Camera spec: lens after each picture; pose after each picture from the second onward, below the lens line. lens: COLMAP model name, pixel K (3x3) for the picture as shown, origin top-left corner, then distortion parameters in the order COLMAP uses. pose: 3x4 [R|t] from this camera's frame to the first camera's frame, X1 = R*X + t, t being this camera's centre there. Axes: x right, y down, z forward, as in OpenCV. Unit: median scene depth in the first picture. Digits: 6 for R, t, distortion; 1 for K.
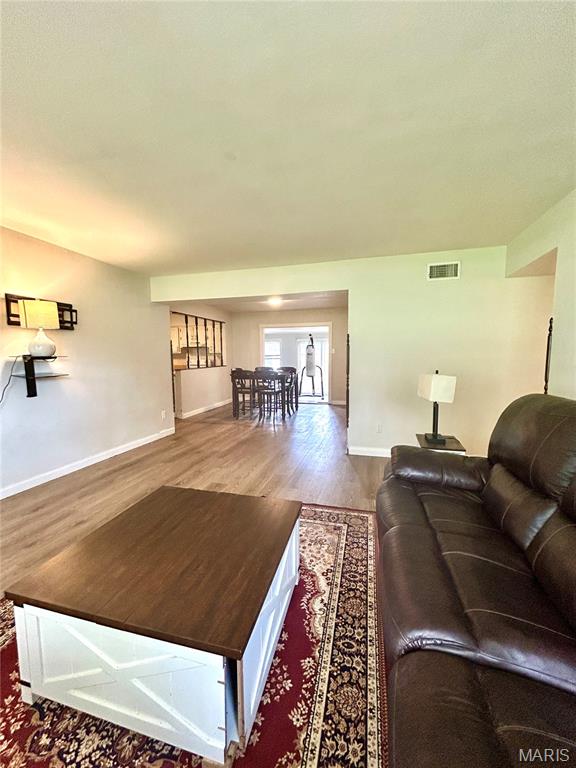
lens RADIAL K [[309.5, 0, 287.1], [0, 309.5, 383.5], [0, 0, 1]] dist [-0.002920, 0.000612]
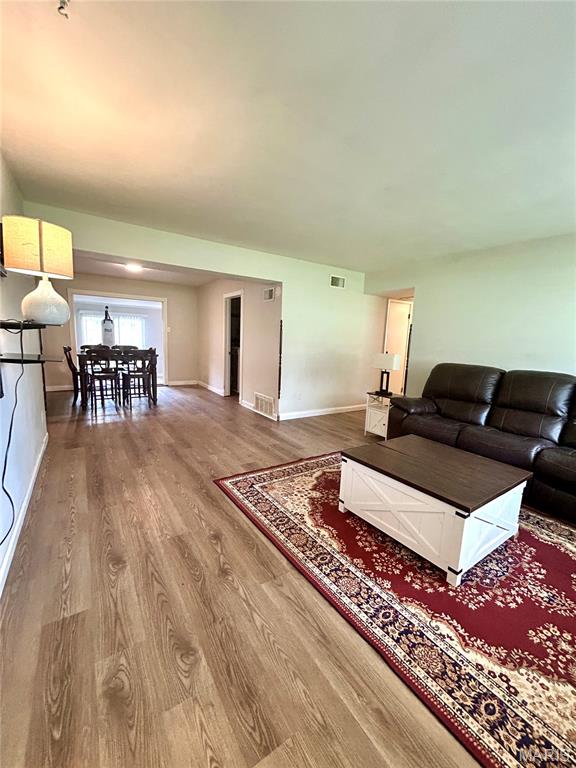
lens RADIAL K [[309.5, 0, 286.1], [0, 309.5, 382.5], [0, 0, 1]] dist [-0.002920, 0.000612]
pose [[0.653213, -0.073233, 0.753625, -0.756978], [0.024908, 0.996851, 0.075279, -0.010591], [-0.756765, -0.030402, 0.652980, 0.221473]]
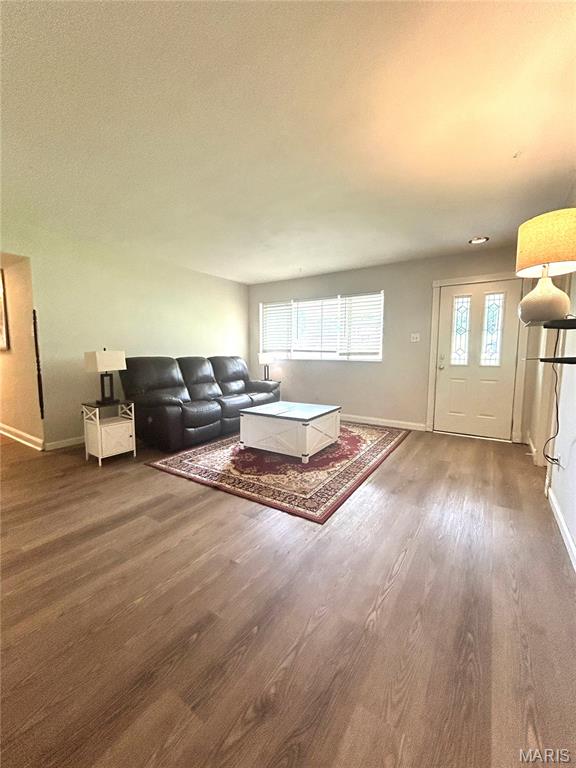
lens RADIAL K [[309.5, 0, 288.1], [0, 309.5, 384.4], [0, 0, 1]] dist [-0.002920, 0.000612]
pose [[-0.952279, -0.032392, 0.303505, -0.424000], [0.026113, 0.982061, 0.186744, -0.076026], [-0.304110, 0.185758, -0.934351, 1.342197]]
